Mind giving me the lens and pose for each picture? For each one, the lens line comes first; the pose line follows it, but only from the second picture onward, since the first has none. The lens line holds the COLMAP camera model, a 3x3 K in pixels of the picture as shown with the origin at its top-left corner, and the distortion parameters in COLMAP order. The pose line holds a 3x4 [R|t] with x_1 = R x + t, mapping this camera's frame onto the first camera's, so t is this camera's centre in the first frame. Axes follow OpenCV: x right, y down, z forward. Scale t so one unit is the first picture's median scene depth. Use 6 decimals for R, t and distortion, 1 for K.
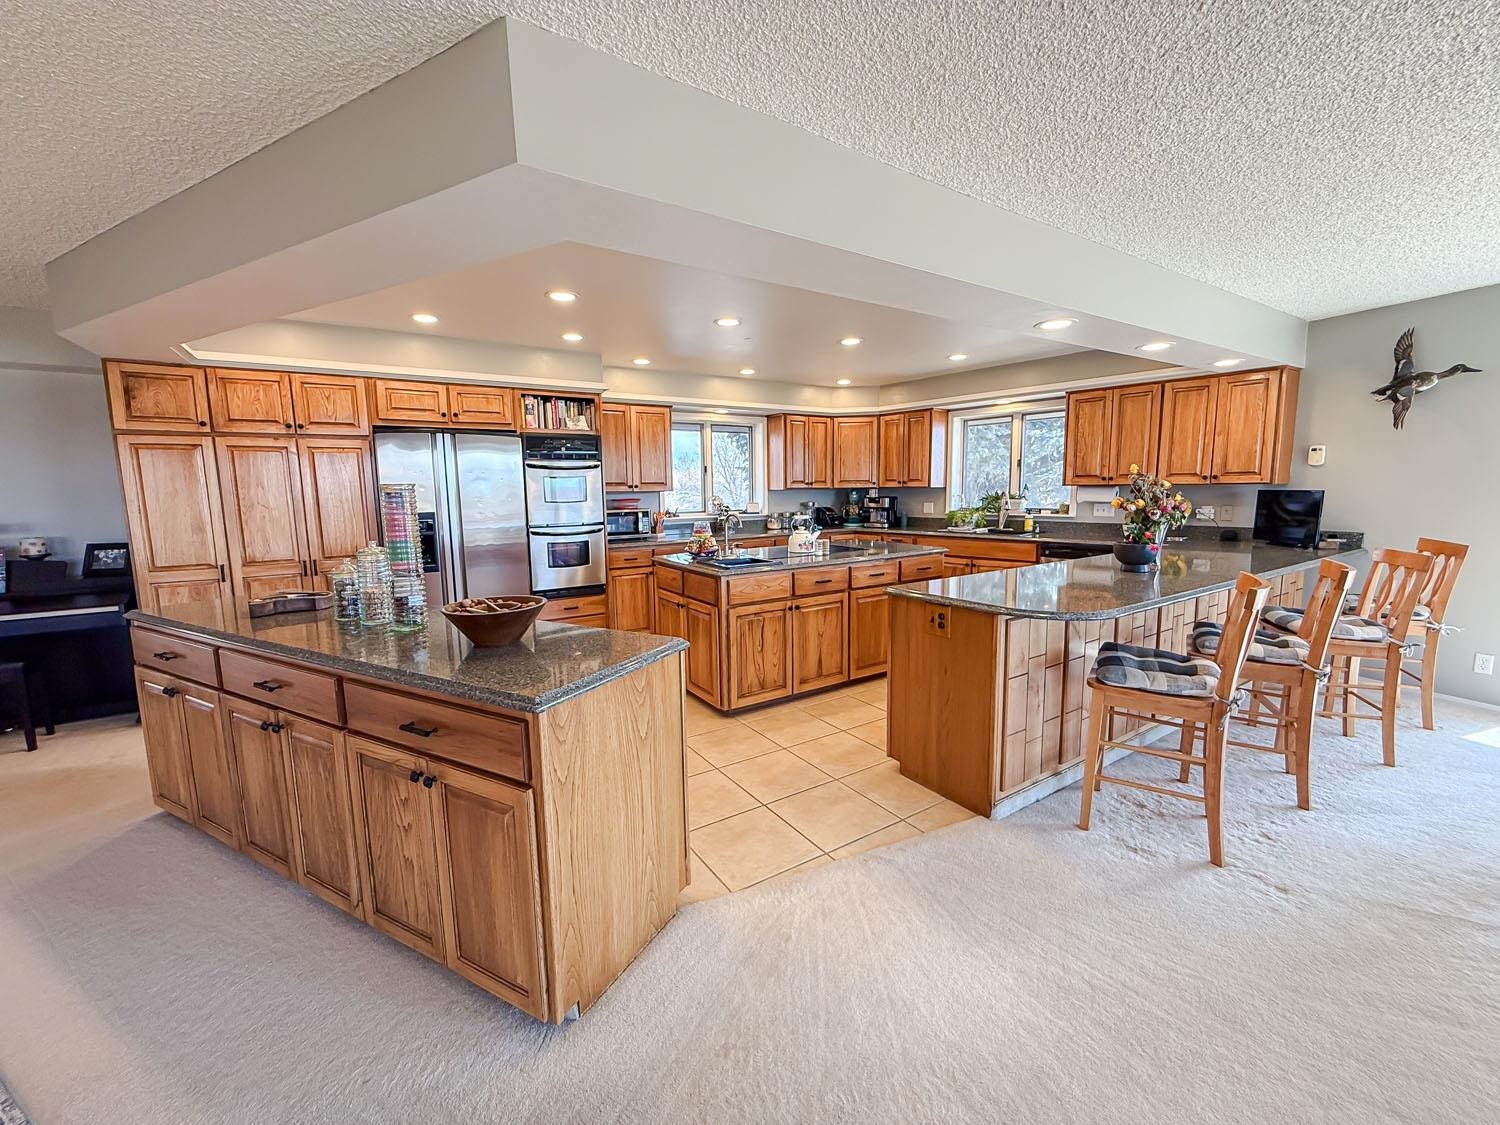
lens RADIAL K [[600.1, 0, 761.6], [0, 600.1, 560.4], [0, 0, 1]] dist [0.001834, 0.000332]
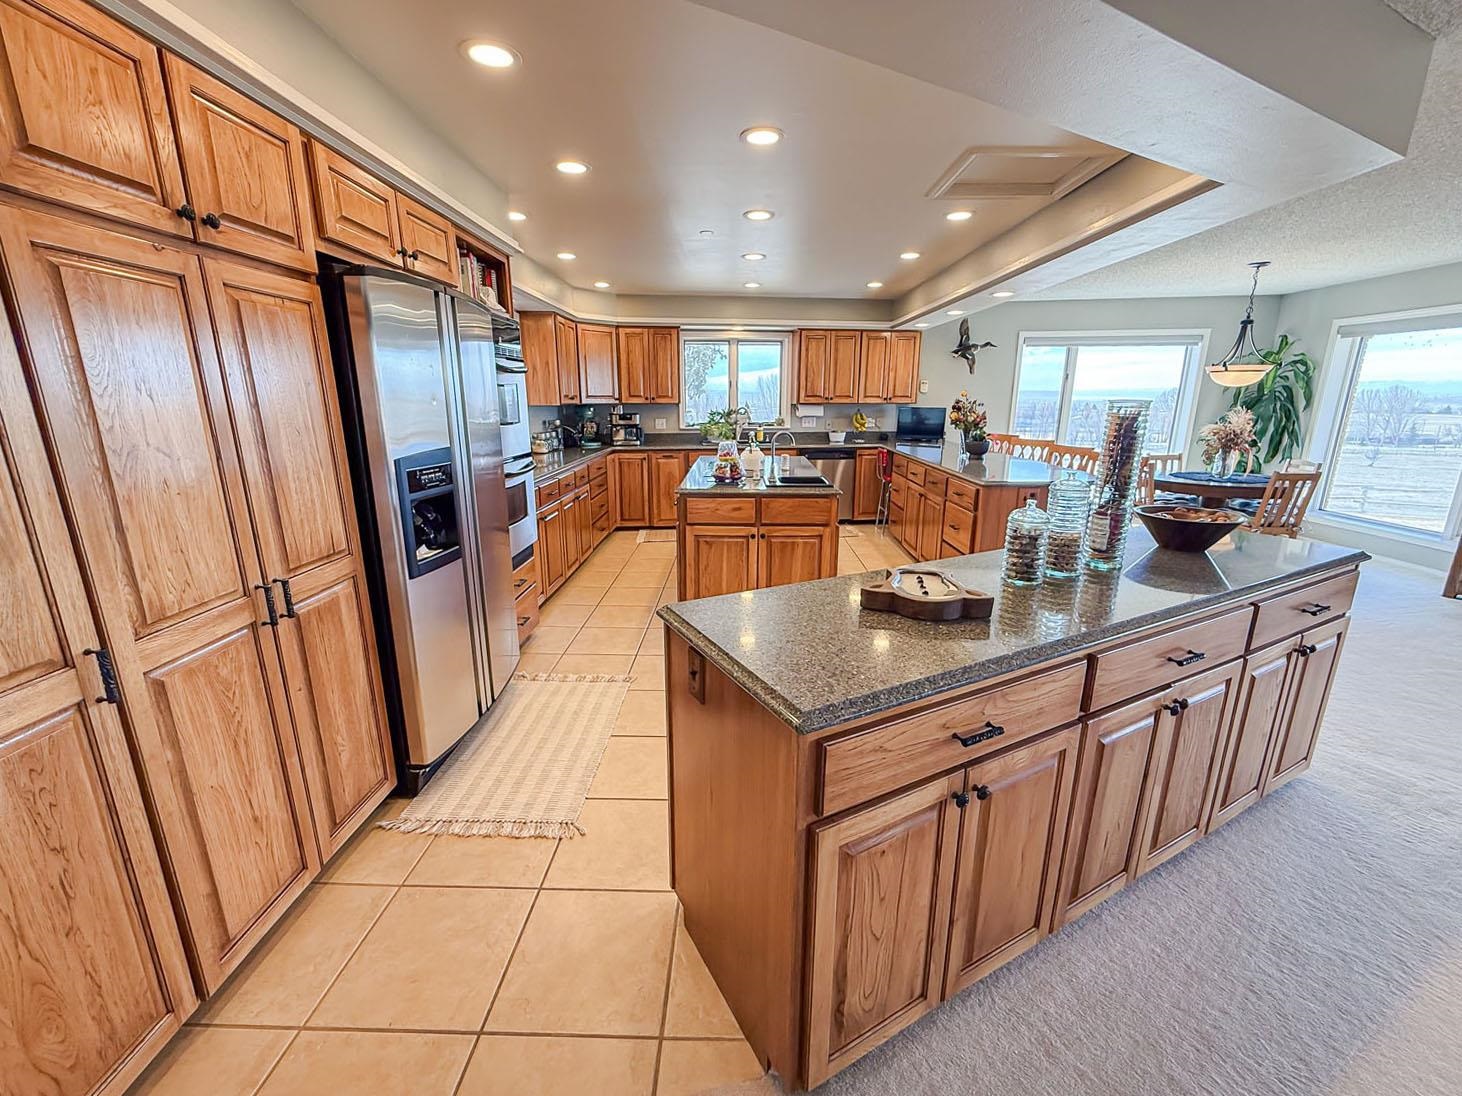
lens RADIAL K [[584.9, 0, 735.1], [0, 584.9, 547.9], [0, 0, 1]] dist [0.001834, 0.000332]
pose [[0.567020, -0.190739, 0.801316, -0.691953], [0.092484, 0.981411, 0.168165, -0.047081], [-0.818496, -0.021244, 0.574120, 0.411850]]
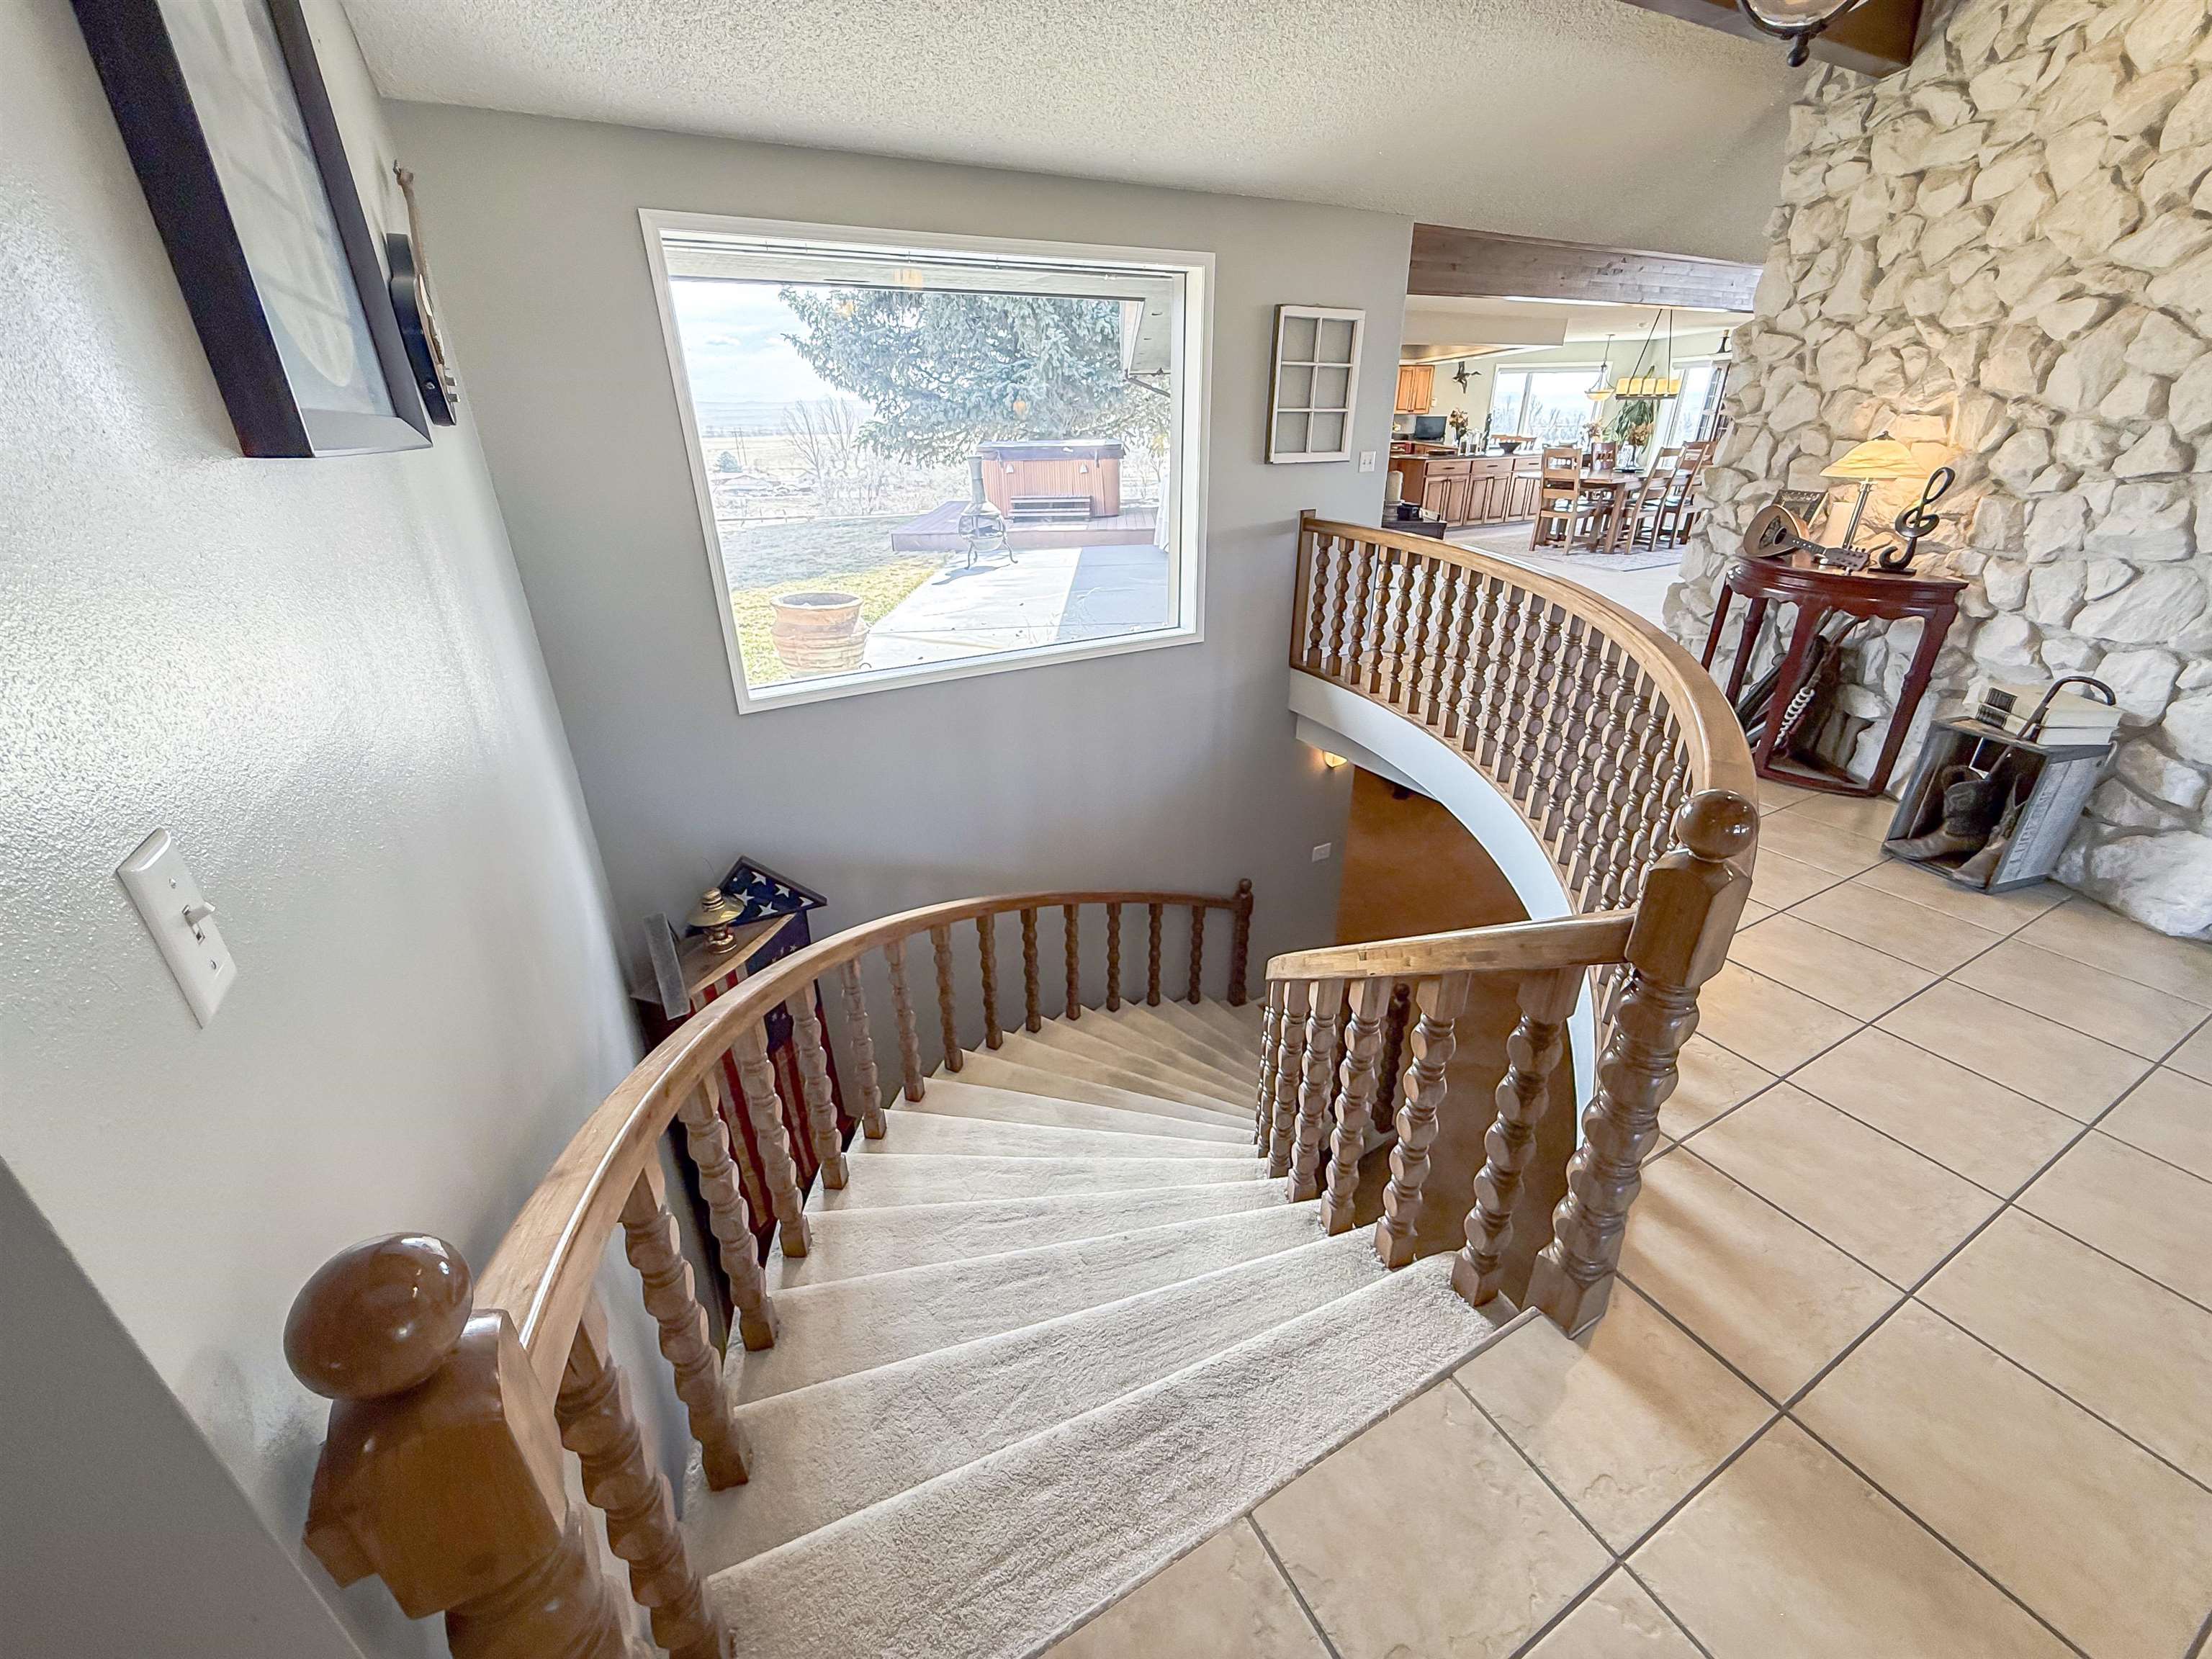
lens RADIAL K [[885.0, 0, 1108.2], [0, 885.0, 832.1], [0, 0, 1]] dist [0.001834, 0.000332]
pose [[0.565265, -0.346190, 0.748751, -2.995029], [0.101367, 0.929948, 0.353441, 0.053087], [-0.818657, -0.123890, 0.560760, -0.213133]]
